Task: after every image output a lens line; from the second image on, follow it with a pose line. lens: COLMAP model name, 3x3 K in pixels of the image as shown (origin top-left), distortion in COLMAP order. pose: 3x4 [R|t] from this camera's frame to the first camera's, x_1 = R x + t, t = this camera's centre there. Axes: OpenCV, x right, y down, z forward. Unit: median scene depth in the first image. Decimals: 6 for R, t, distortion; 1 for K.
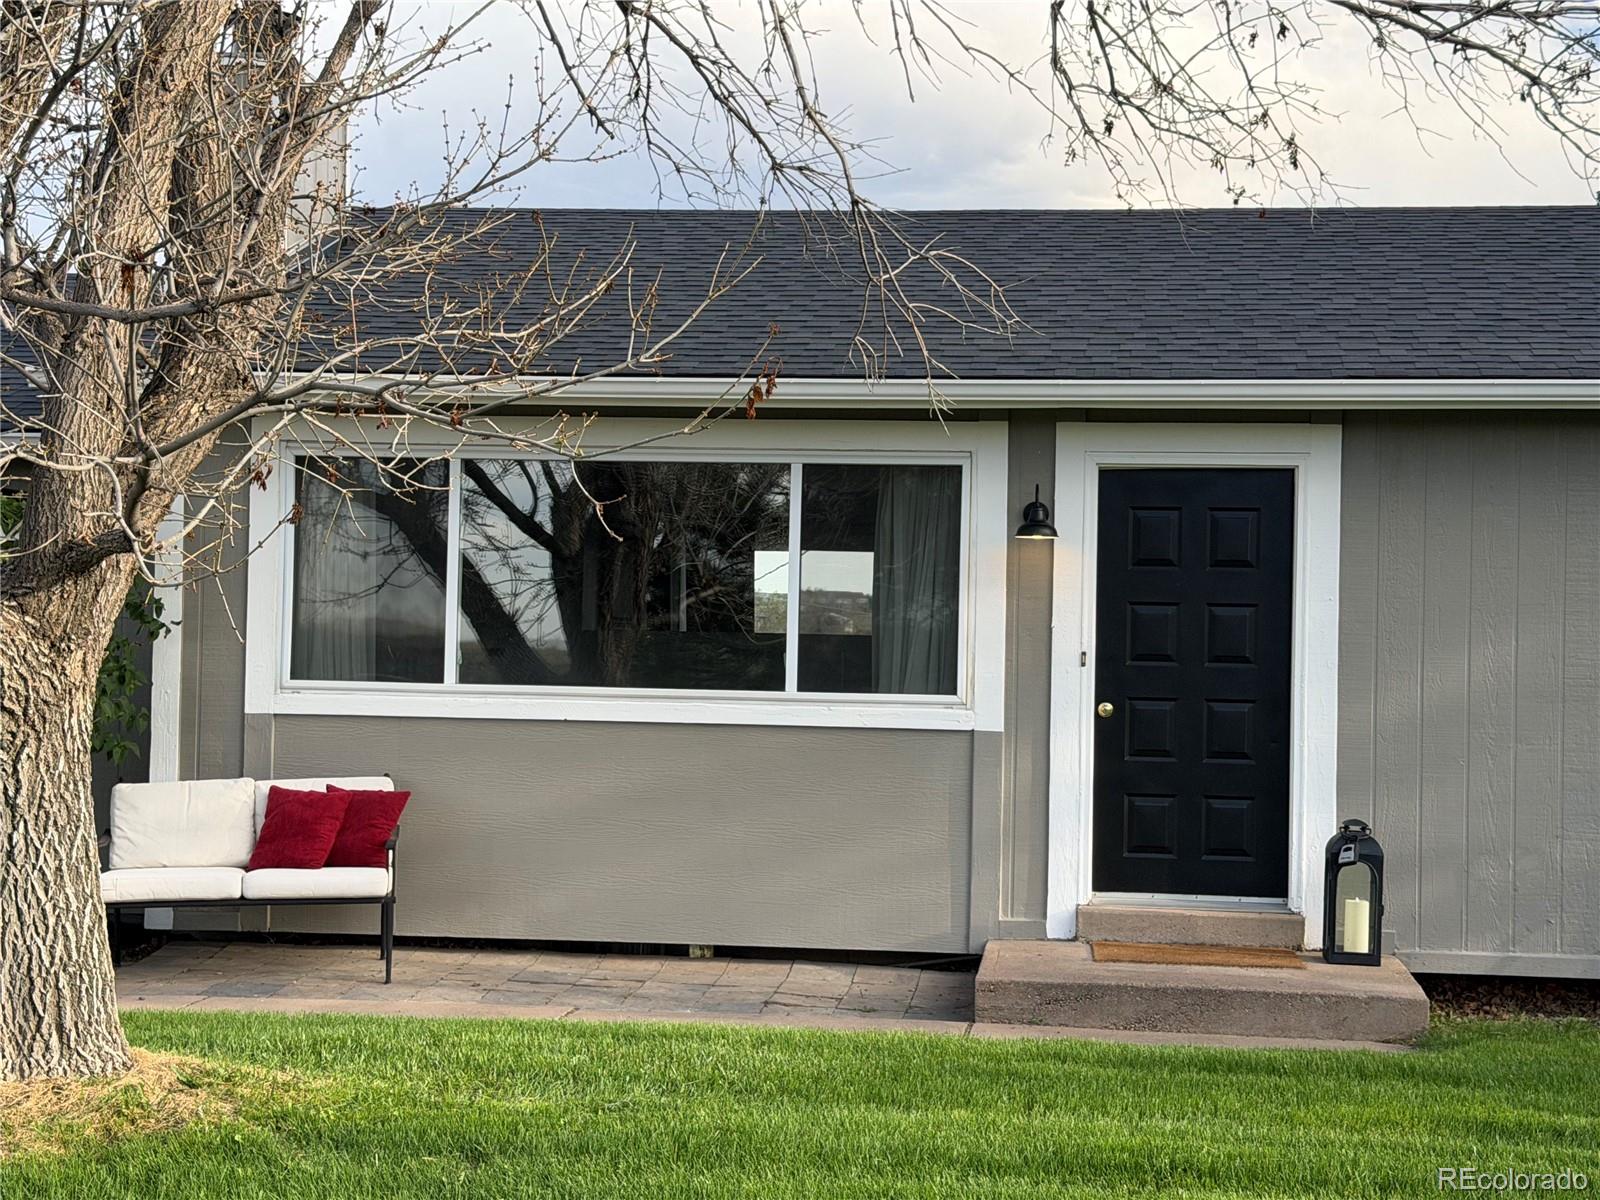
lens RADIAL K [[2504.6, 0, 800.0], [0, 2504.6, 600.0], [0, 0, 1]] dist [0.151670, -0.084560]
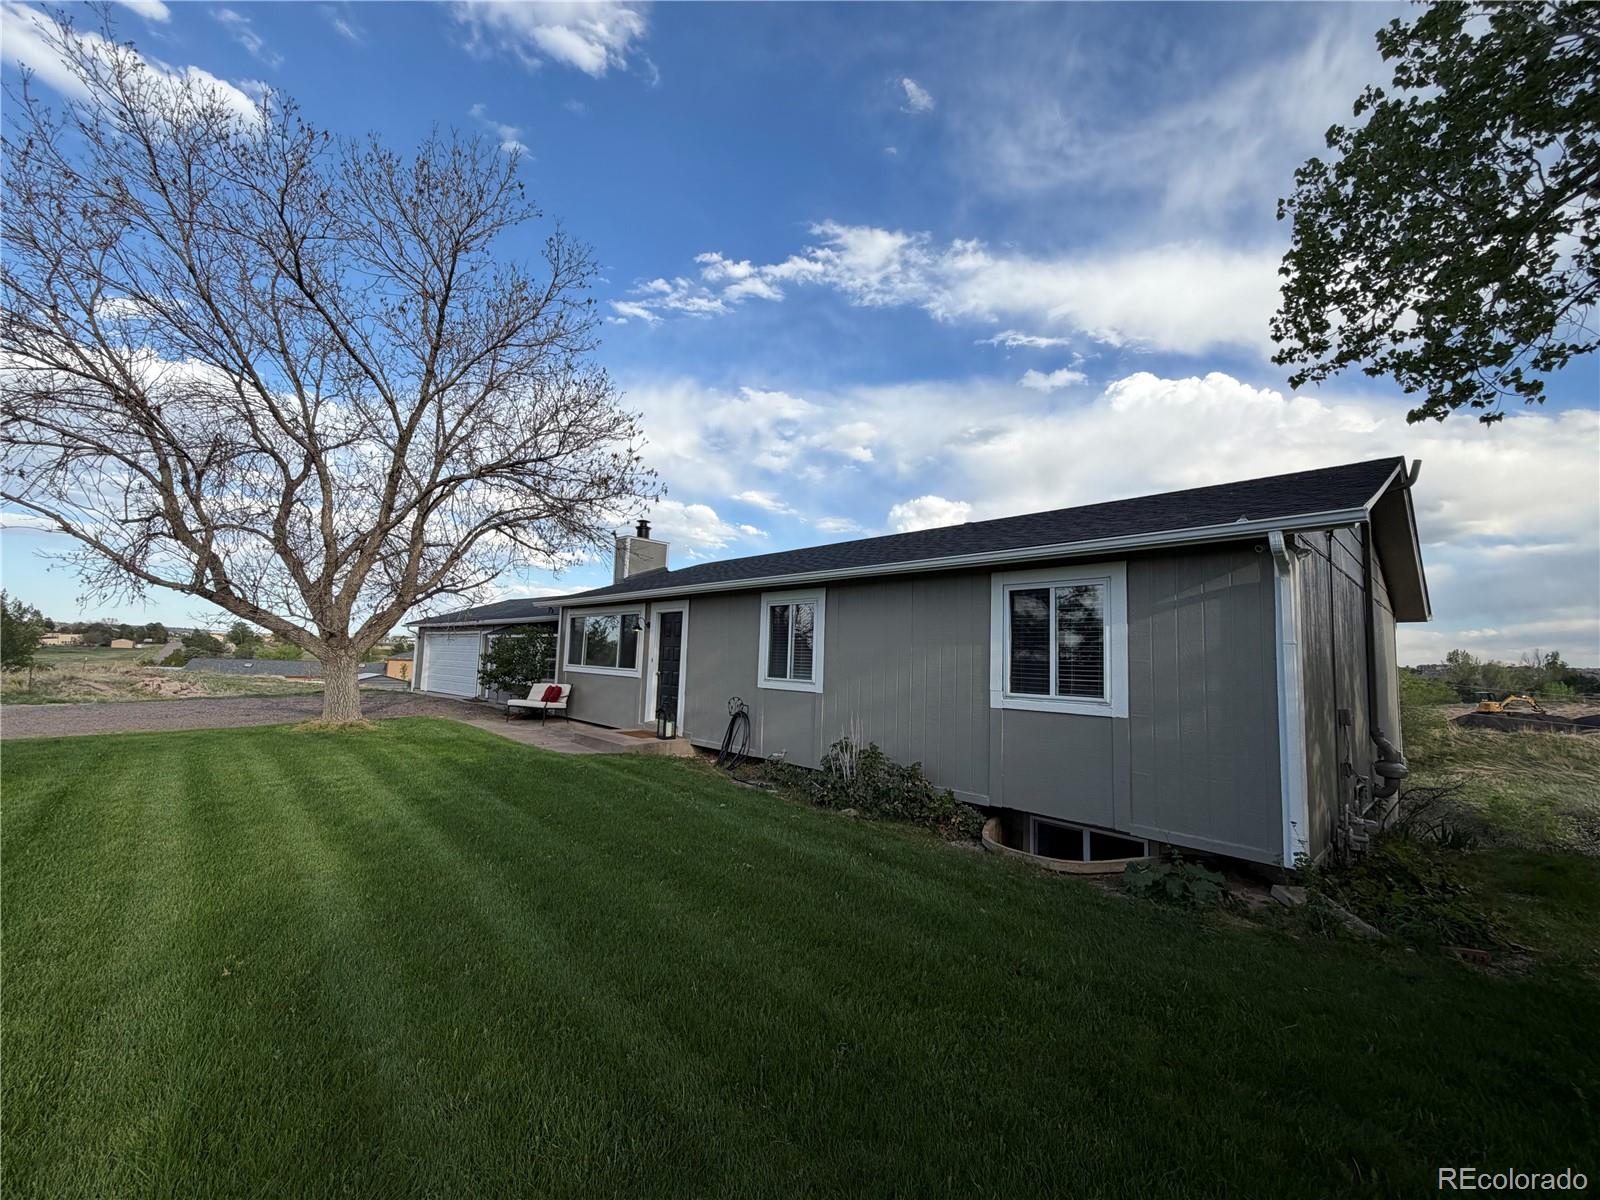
lens RADIAL K [[641.1, 0, 790.3], [0, 641.1, 596.8], [0, 0, 1]] dist [0.019932, 0.000037]
pose [[0.750550, -0.056059, -0.658431, 1.042233], [-0.022141, 0.993702, -0.109843, 0.032829], [0.660443, 0.097021, 0.744582, 0.400607]]
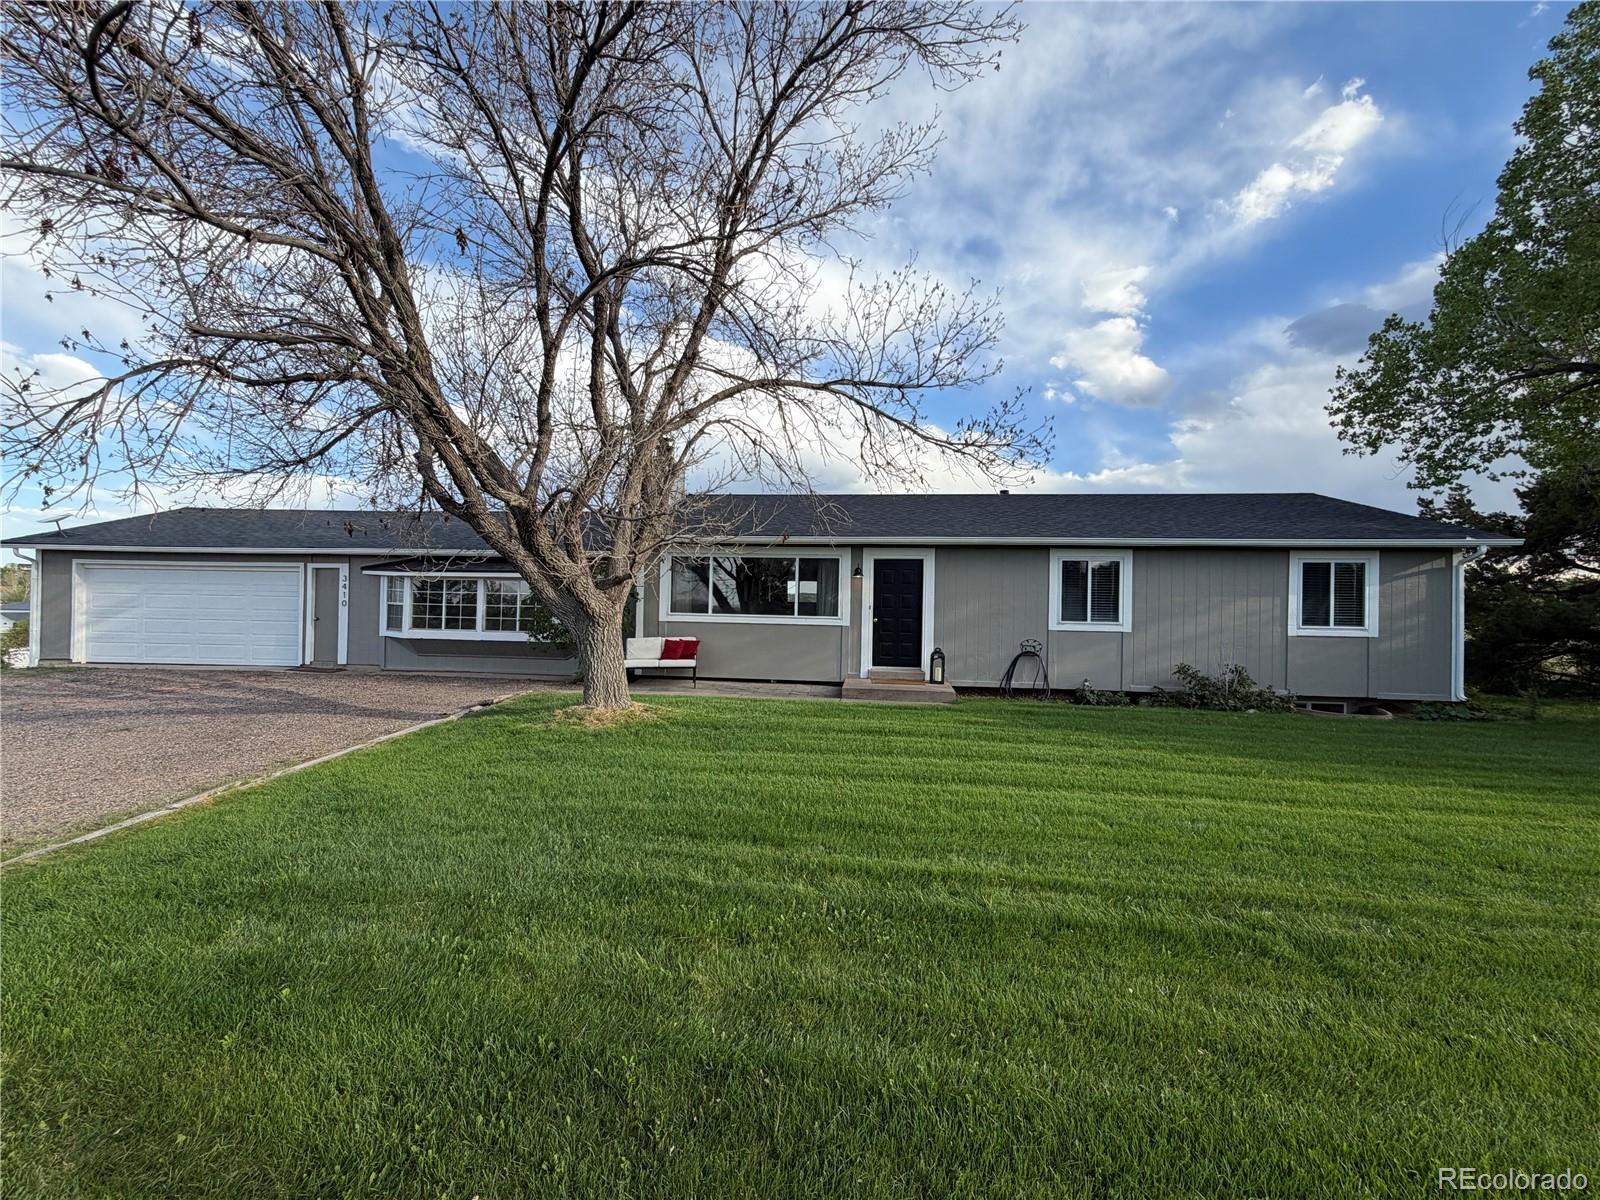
lens RADIAL K [[641.1, 0, 790.3], [0, 641.1, 596.8], [0, 0, 1]] dist [0.019932, 0.000037]
pose [[0.999888, 0.000368, -0.014994, 0.002946], [-0.000321, 0.999995, 0.003136, 0.003828], [0.014995, -0.003131, 0.999883, -0.012809]]
